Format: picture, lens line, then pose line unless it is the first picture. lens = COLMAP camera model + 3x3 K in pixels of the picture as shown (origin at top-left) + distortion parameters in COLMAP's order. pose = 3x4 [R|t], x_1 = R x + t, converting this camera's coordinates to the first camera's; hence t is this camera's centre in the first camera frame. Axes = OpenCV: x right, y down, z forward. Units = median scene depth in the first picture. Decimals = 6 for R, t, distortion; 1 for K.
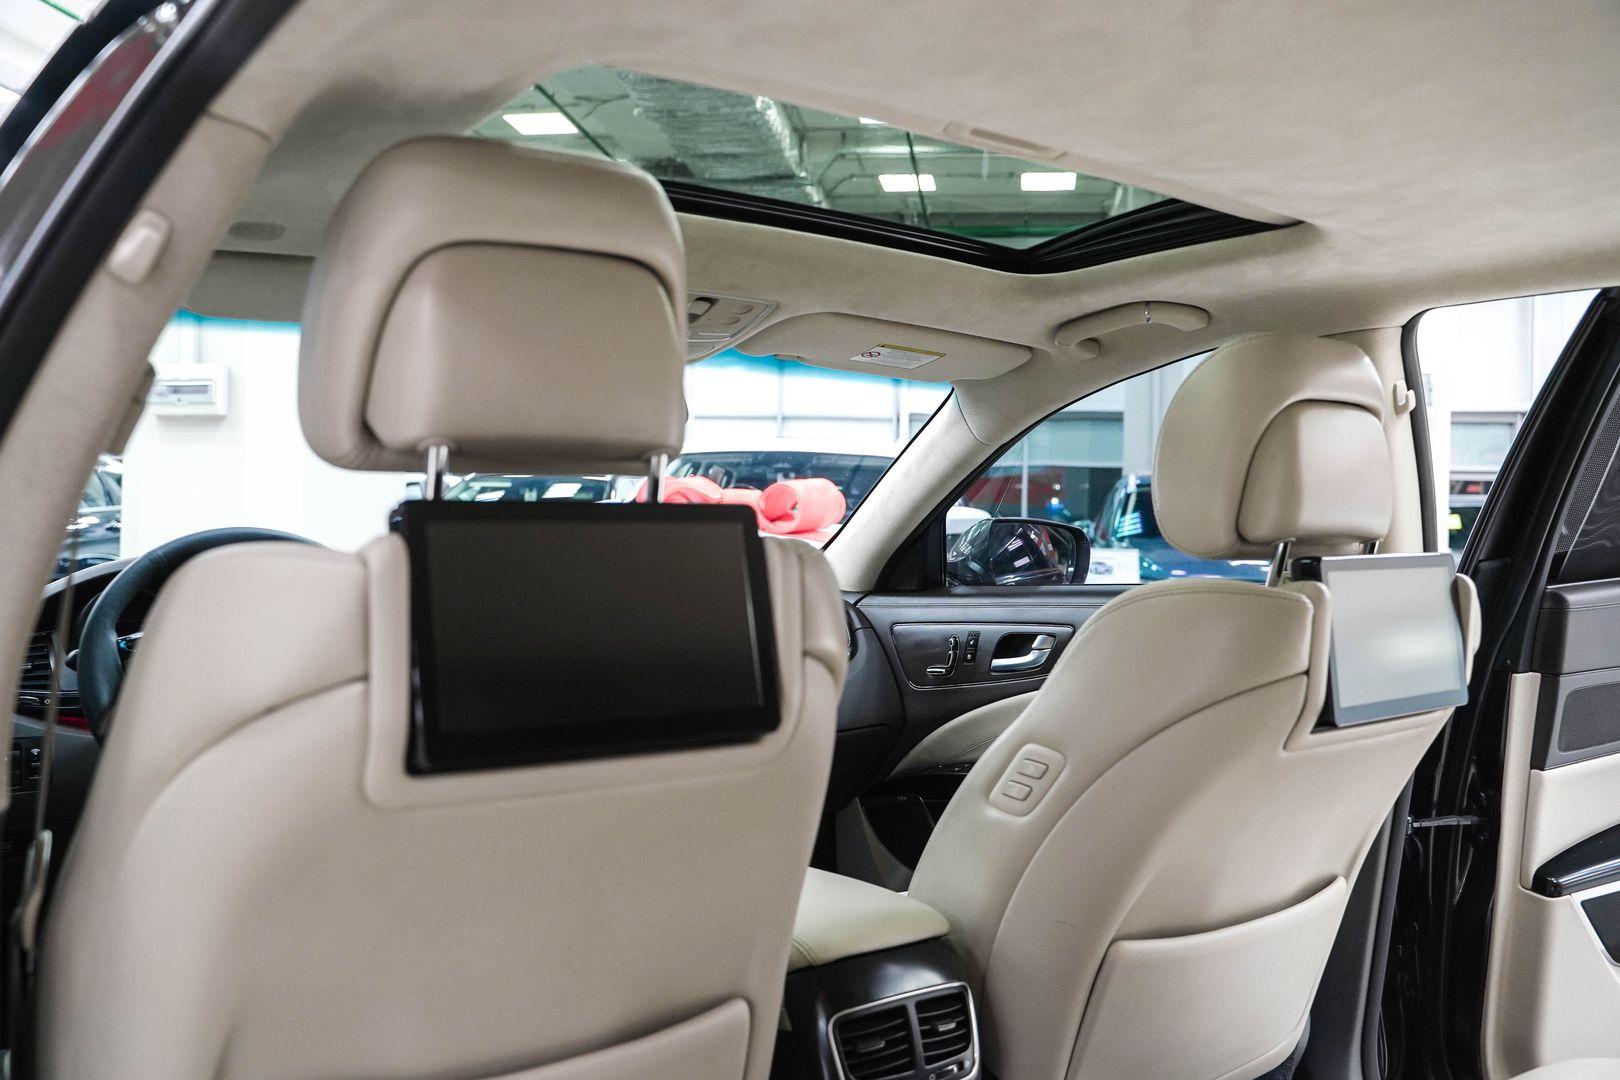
lens RADIAL K [[1306.8, 0, 814.5], [0, 1306.8, 542.3], [0, 0, 1]] dist [-0.114881, 0.084933]
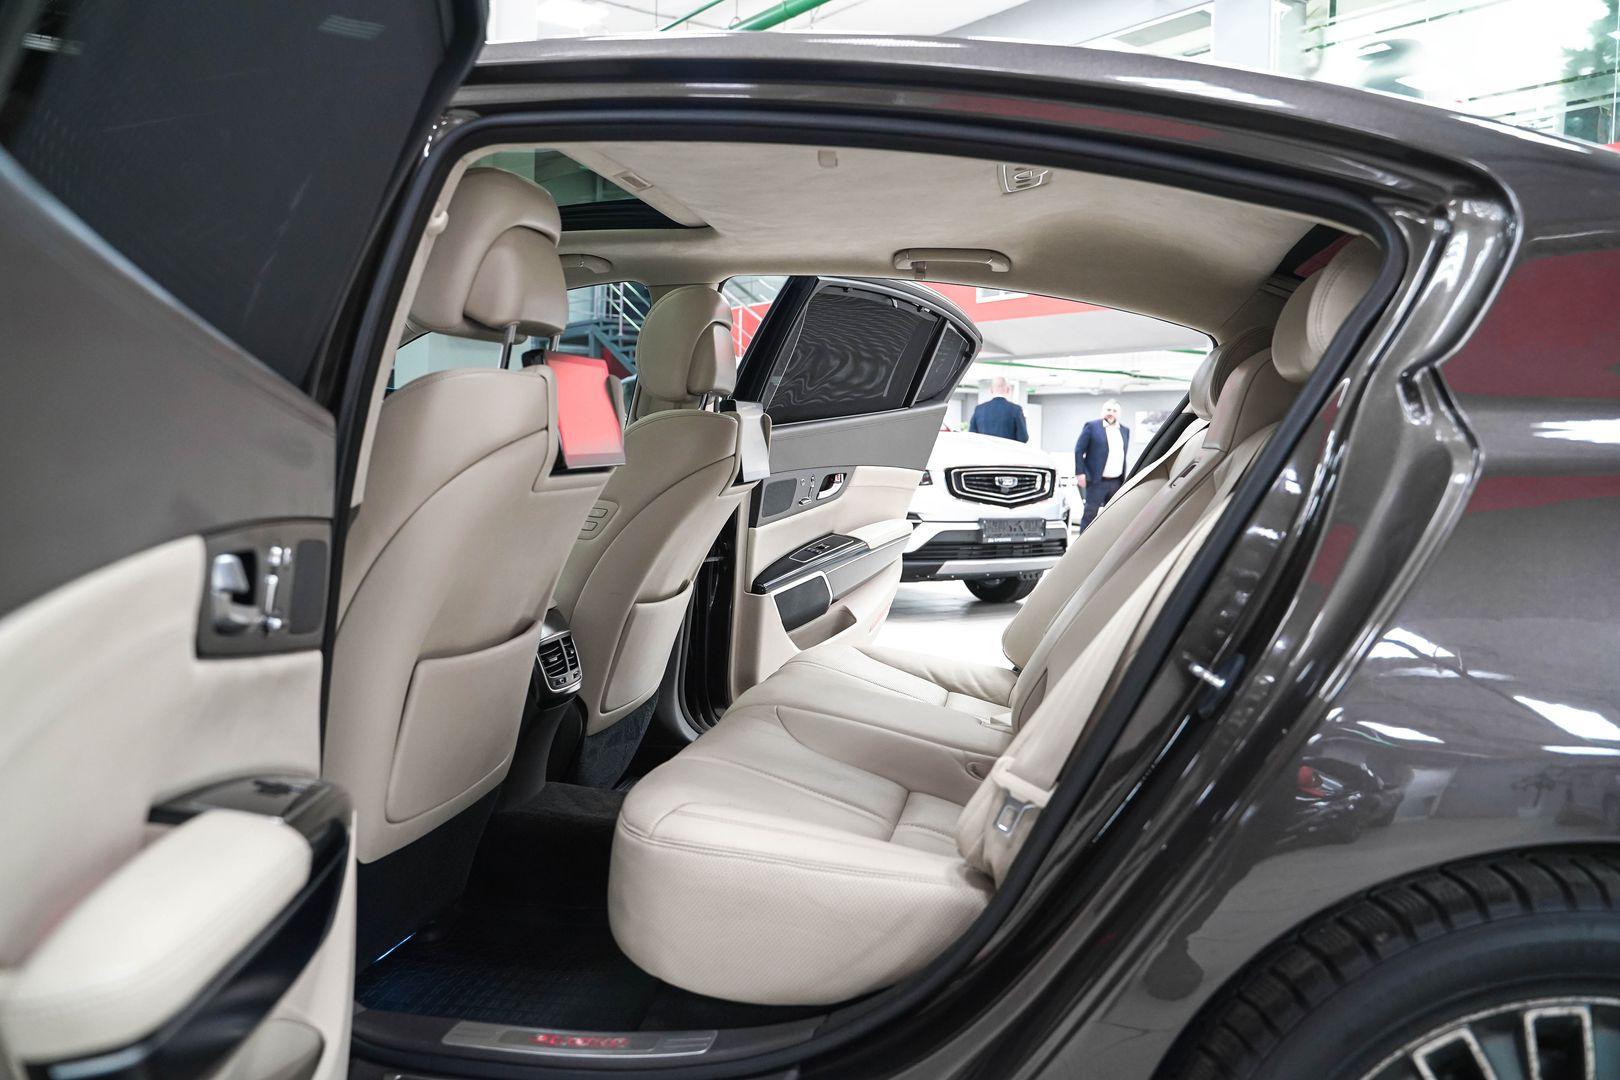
lens RADIAL K [[1306.8, 0, 809.2], [0, 1306.8, 540.0], [0, 0, 1]] dist [-0.114881, 0.084933]
pose [[0.704139, -0.046871, 0.708514, -0.735544], [-0.005305, 0.997444, 0.071256, 0.062025], [-0.710043, -0.053933, 0.702090, -0.405142]]
